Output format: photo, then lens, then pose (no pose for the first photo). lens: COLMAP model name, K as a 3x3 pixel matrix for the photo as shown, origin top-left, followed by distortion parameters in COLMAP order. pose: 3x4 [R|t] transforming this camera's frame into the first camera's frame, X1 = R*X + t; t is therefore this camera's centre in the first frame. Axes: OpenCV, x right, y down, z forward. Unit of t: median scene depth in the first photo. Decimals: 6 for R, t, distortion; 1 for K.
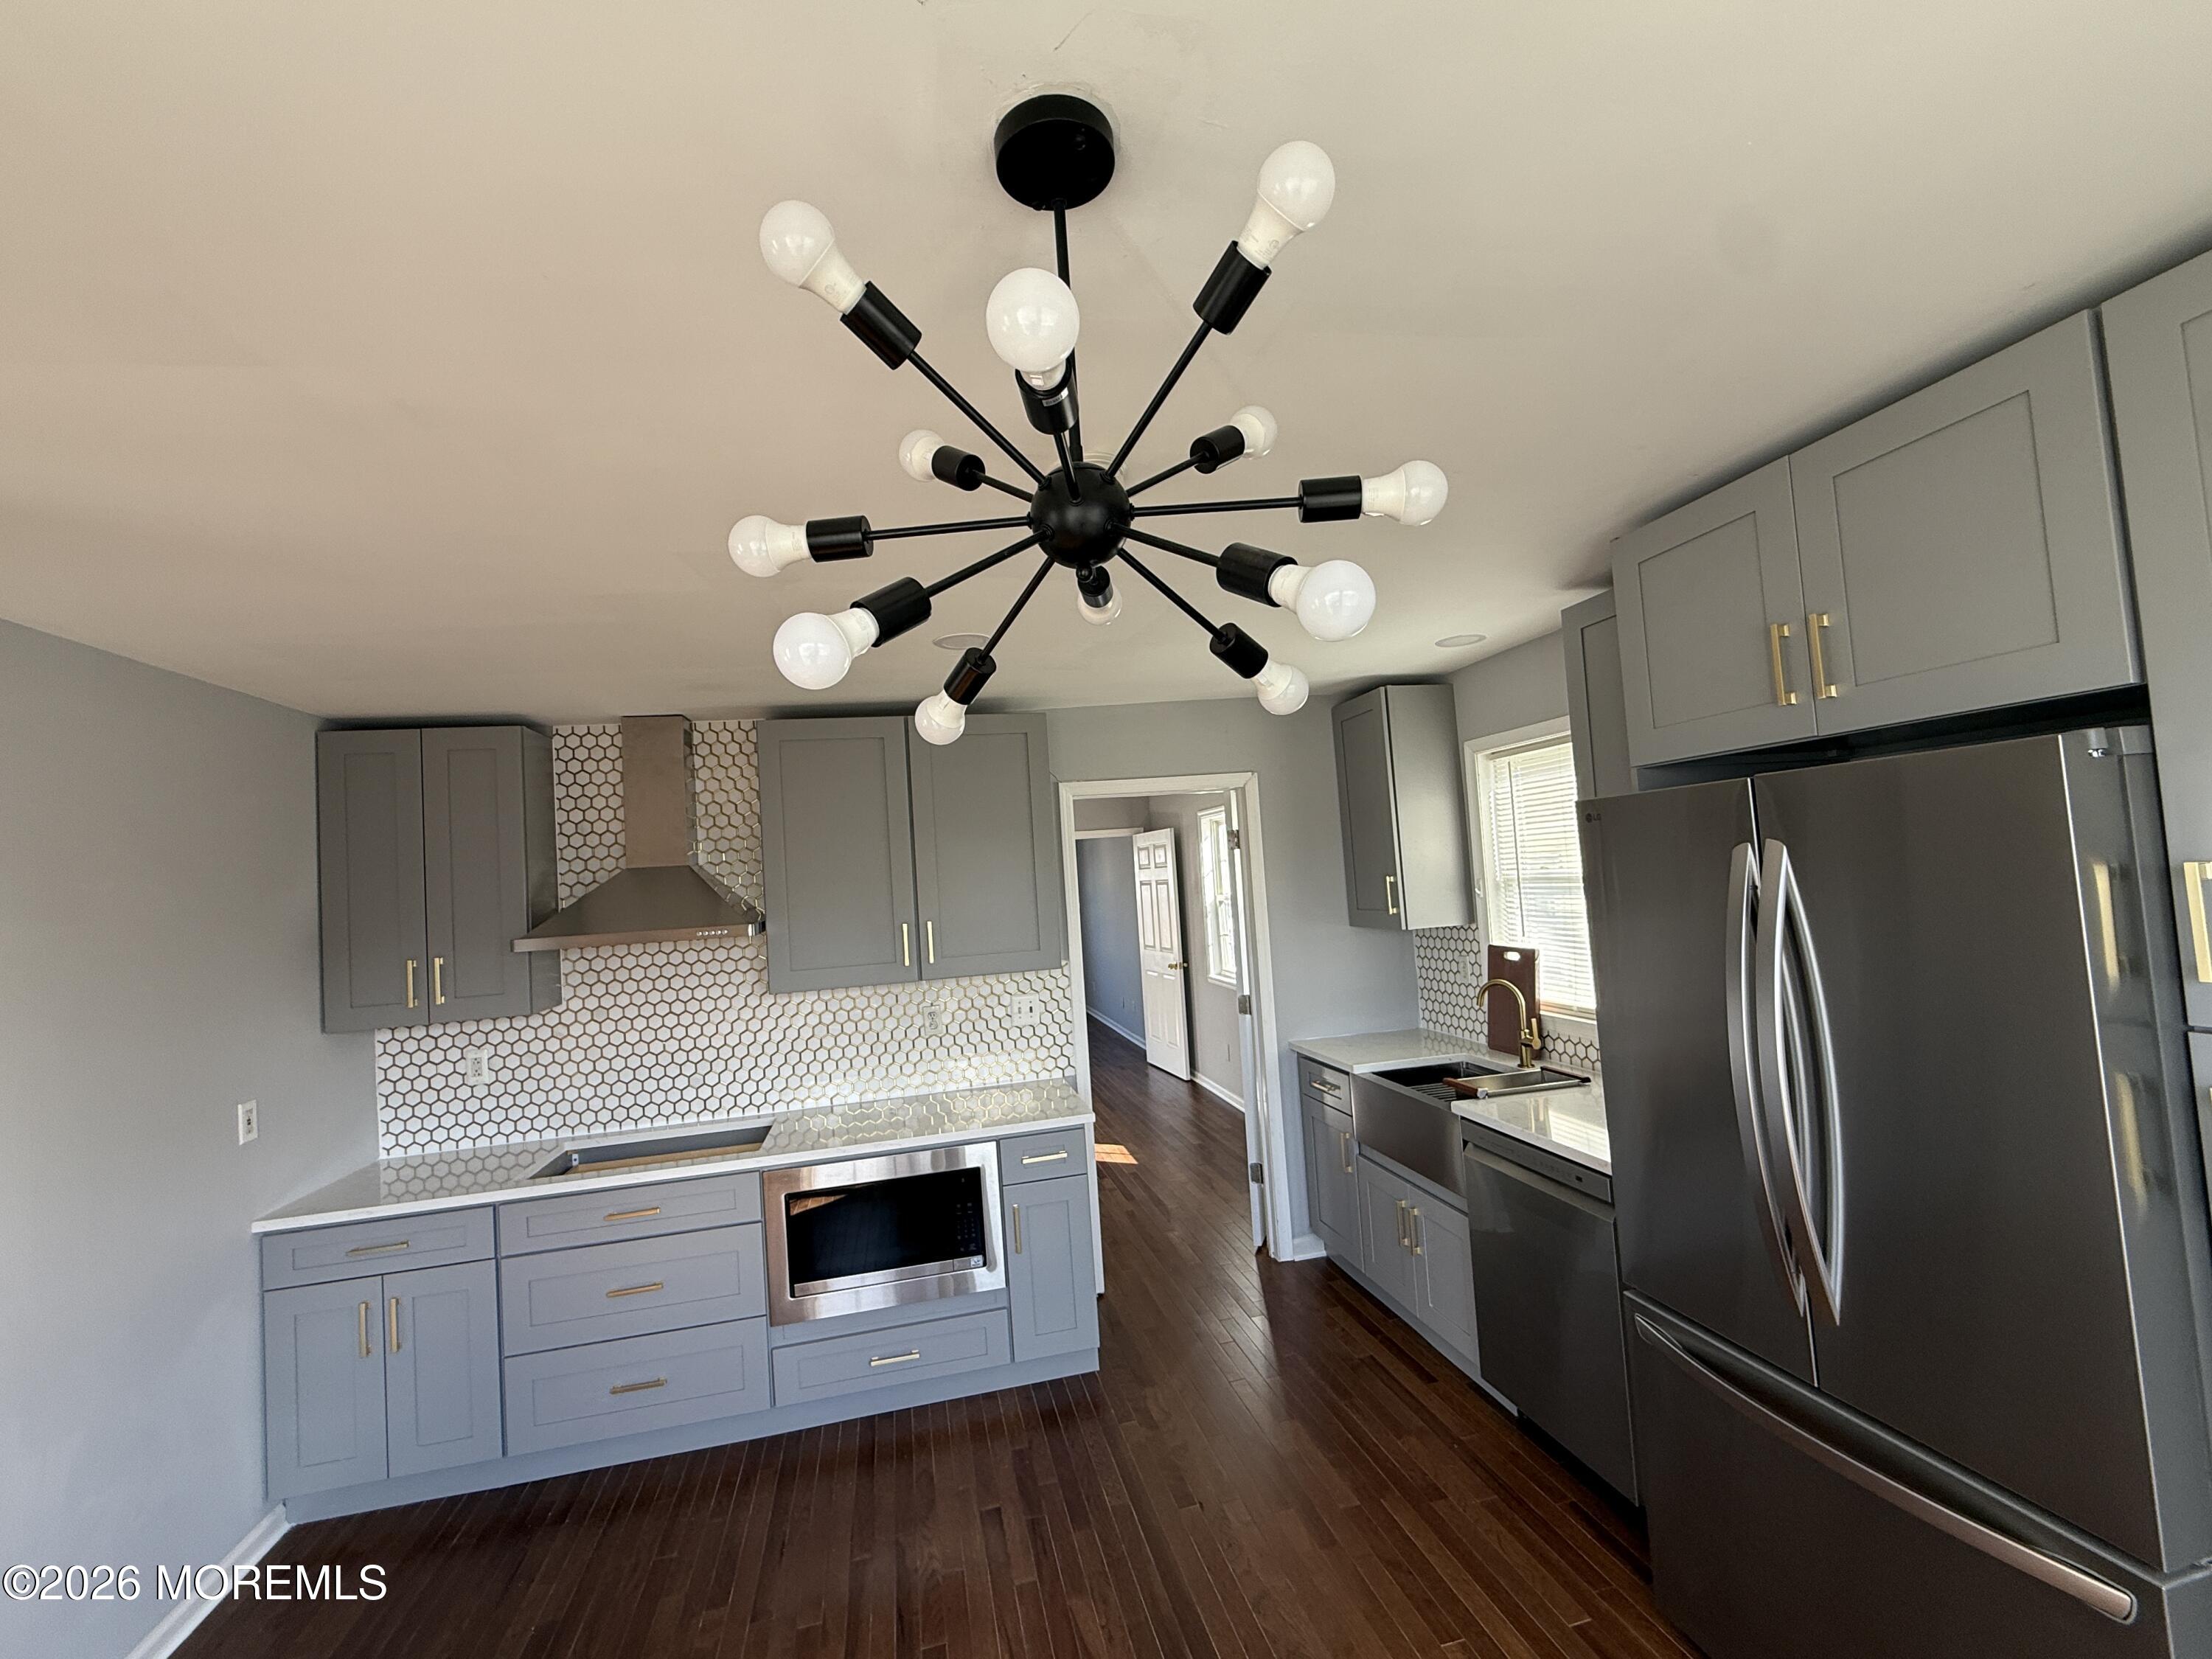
lens RADIAL K [[947.1, 0, 1101.6], [0, 947.1, 822.8], [0, 0, 1]] dist [0.001836, 0.000163]
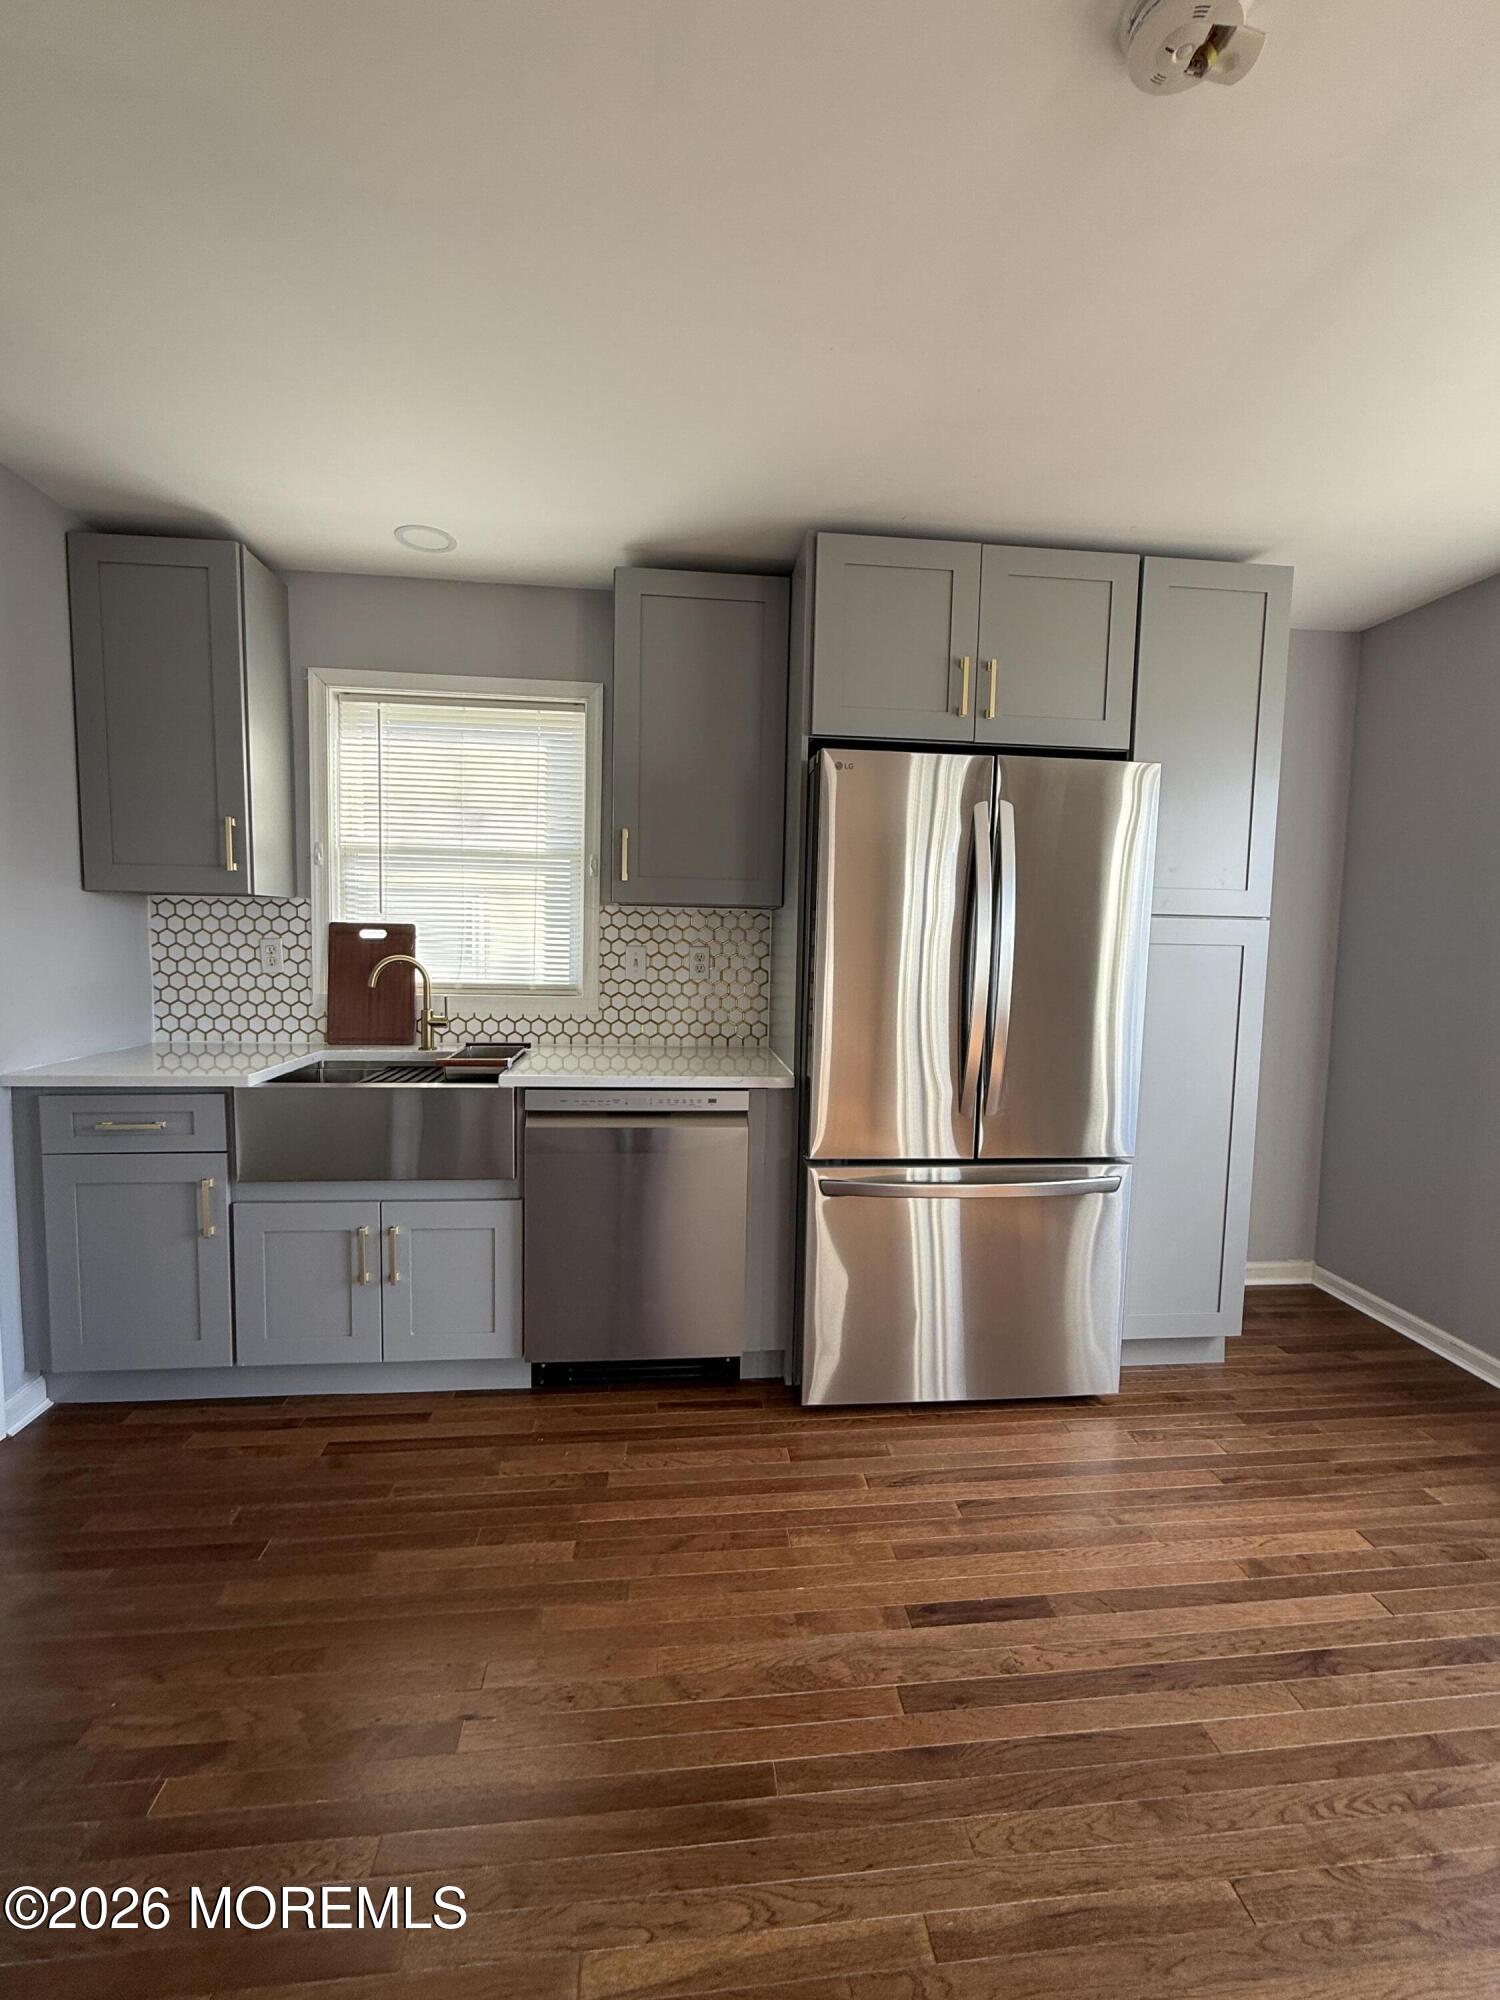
lens RADIAL K [[856.4, 0, 745.4], [0, 856.4, 998.8], [0, 0, 1]] dist [0.001836, 0.000163]
pose [[0.109277, -0.009908, 0.993962, -0.306255], [-0.085187, 0.996178, 0.019296, 0.152365], [-0.990354, -0.086781, 0.108015, 0.558583]]
